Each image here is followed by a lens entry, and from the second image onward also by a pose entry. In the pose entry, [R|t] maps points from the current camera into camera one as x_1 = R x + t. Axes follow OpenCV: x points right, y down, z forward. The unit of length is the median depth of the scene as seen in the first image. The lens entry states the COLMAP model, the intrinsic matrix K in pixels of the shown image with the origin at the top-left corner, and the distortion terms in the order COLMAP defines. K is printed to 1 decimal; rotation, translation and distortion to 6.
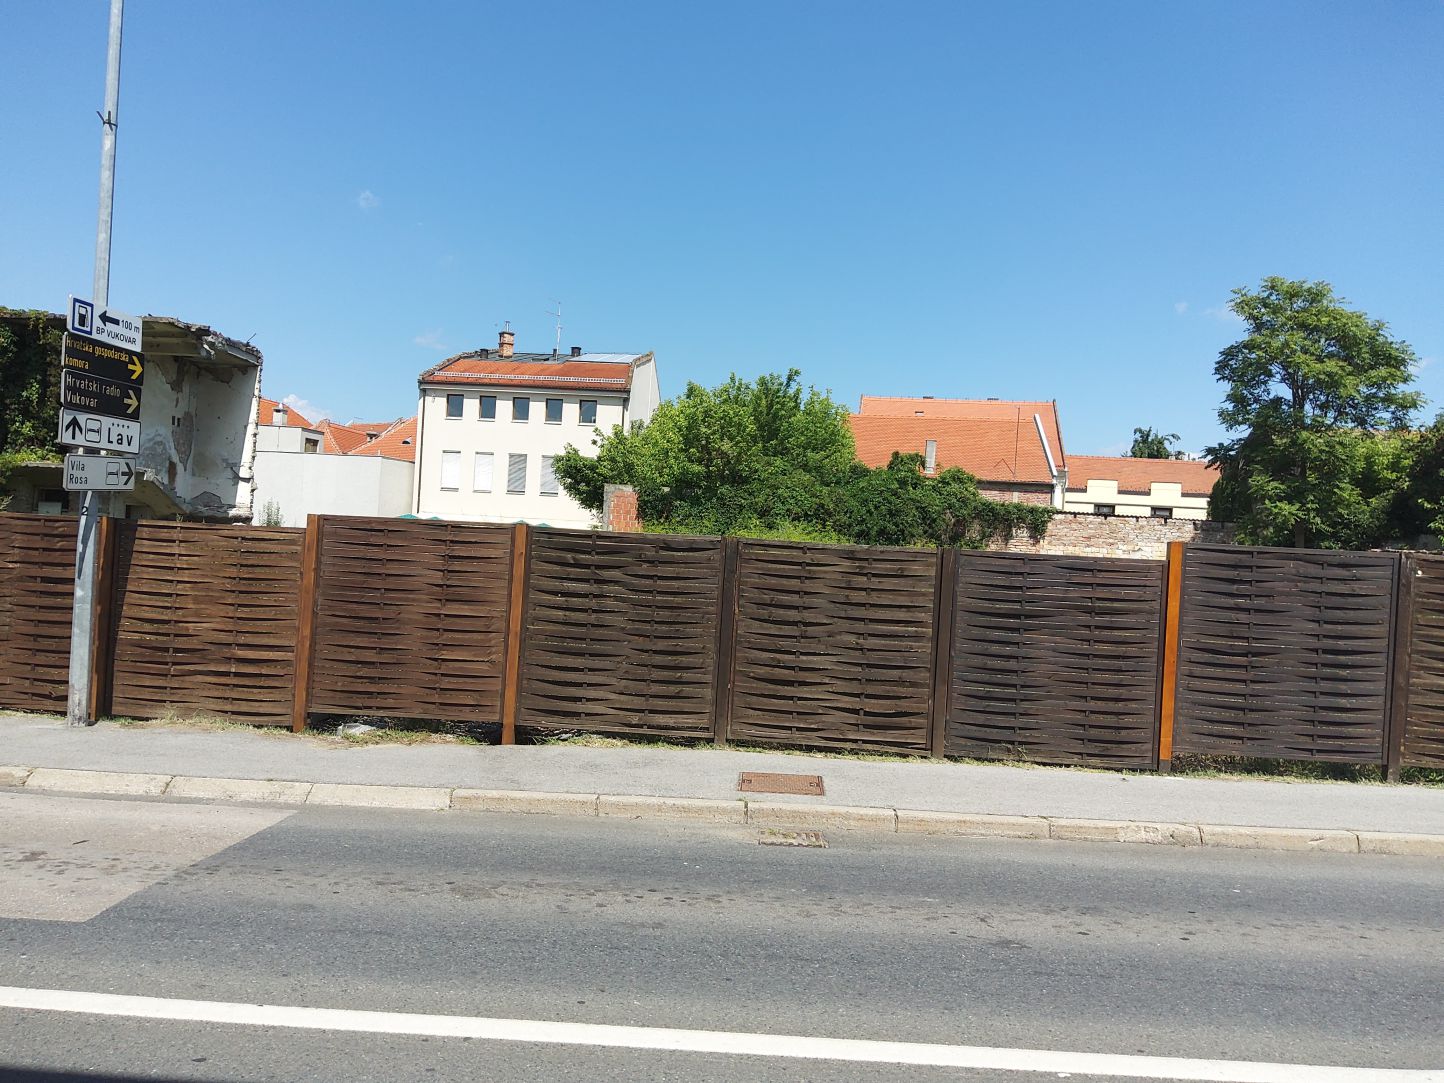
lens RADIAL K [[1089.6, 0, 722.0], [0, 1089.6, 541.5], [0, 0, 1]] dist [0.113505, -0.173710]
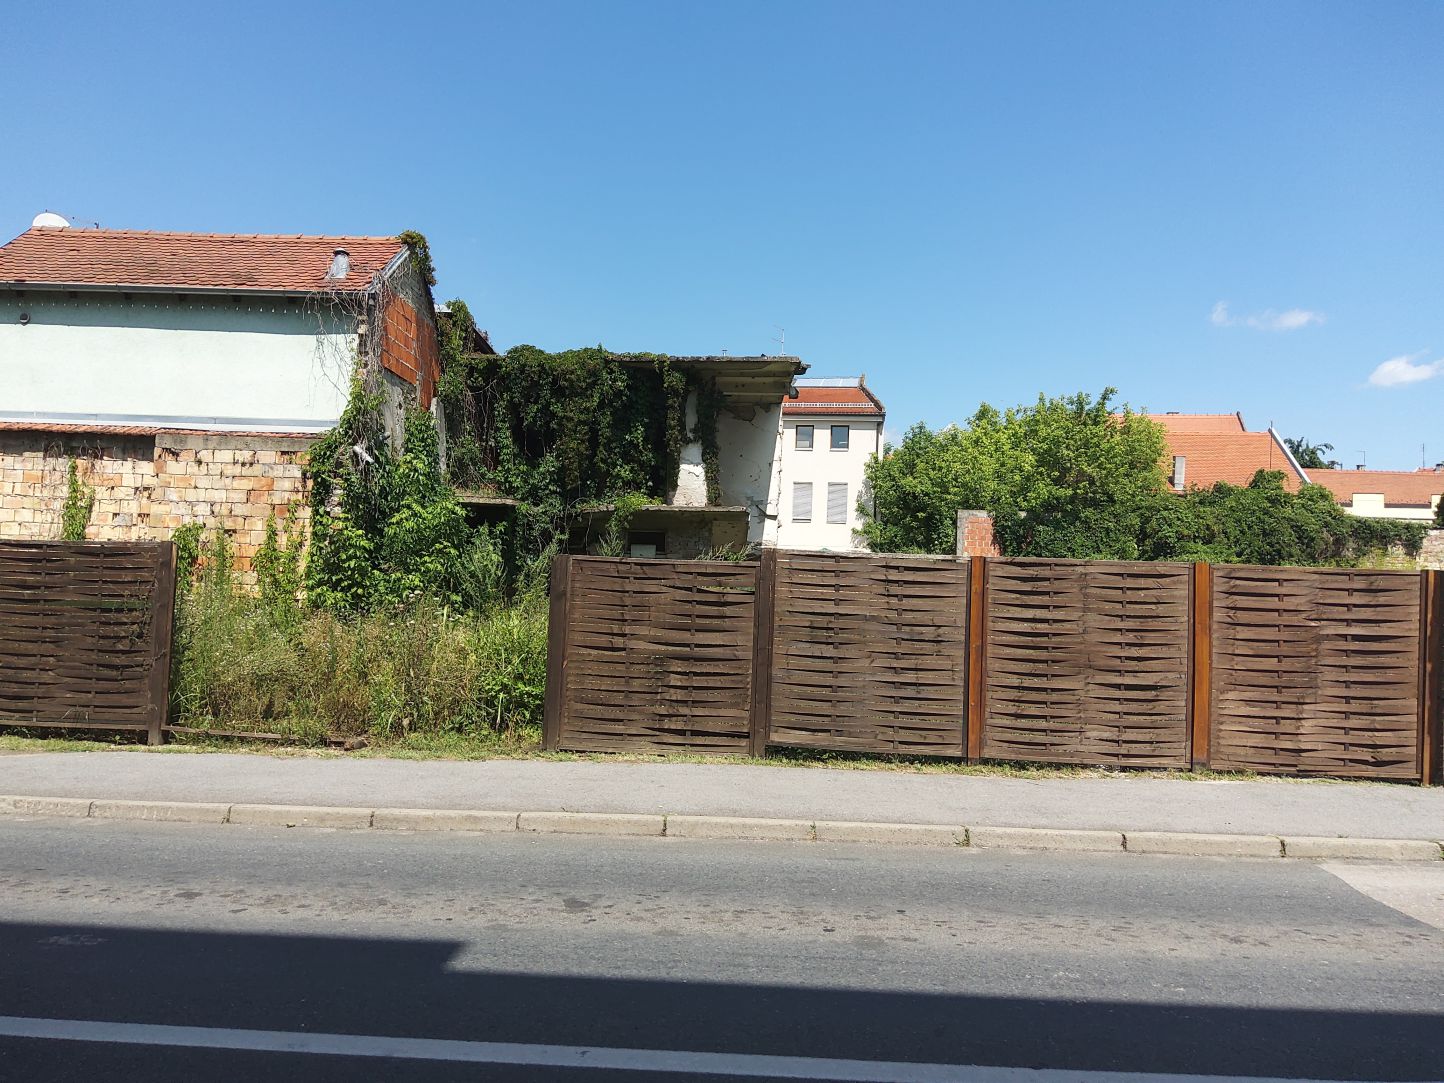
lens RADIAL K [[1089.6, 0, 722.0], [0, 1089.6, 541.5], [0, 0, 1]] dist [0.113505, -0.173710]
pose [[0.999641, -0.023750, -0.012402, -0.309970], [0.023517, 0.999550, -0.018609, -0.011174], [0.012838, 0.018310, 0.999750, 0.012506]]
